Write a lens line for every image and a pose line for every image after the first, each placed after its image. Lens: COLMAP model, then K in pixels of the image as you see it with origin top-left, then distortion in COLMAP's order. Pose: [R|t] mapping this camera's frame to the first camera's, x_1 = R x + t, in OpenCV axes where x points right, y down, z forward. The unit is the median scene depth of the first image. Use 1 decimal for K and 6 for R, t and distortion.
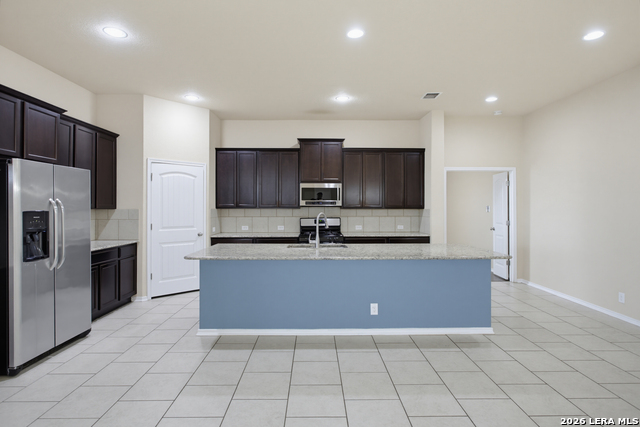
lens RADIAL K [[340.8, 0, 318.1], [0, 340.8, 210.0], [0, 0, 1]] dist [-0.004330, 0.003862]
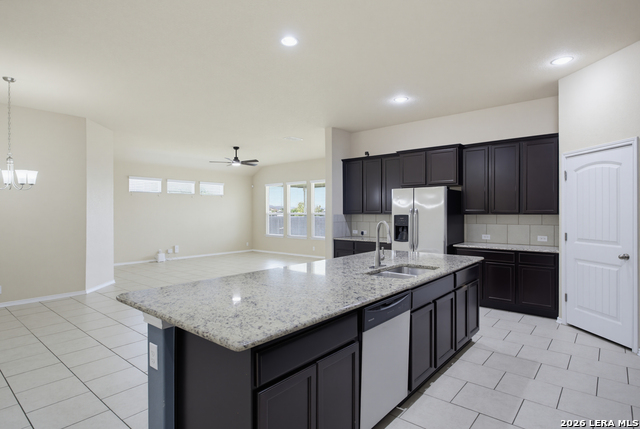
lens RADIAL K [[340.8, 0, 317.2], [0, 340.8, 217.7], [0, 0, 1]] dist [-0.004330, 0.003862]
pose [[-0.648747, 0.008133, -0.760961, 0.506632], [-0.005291, 0.999871, 0.015197, -0.005372], [0.760986, 0.013885, -0.648620, 1.047568]]
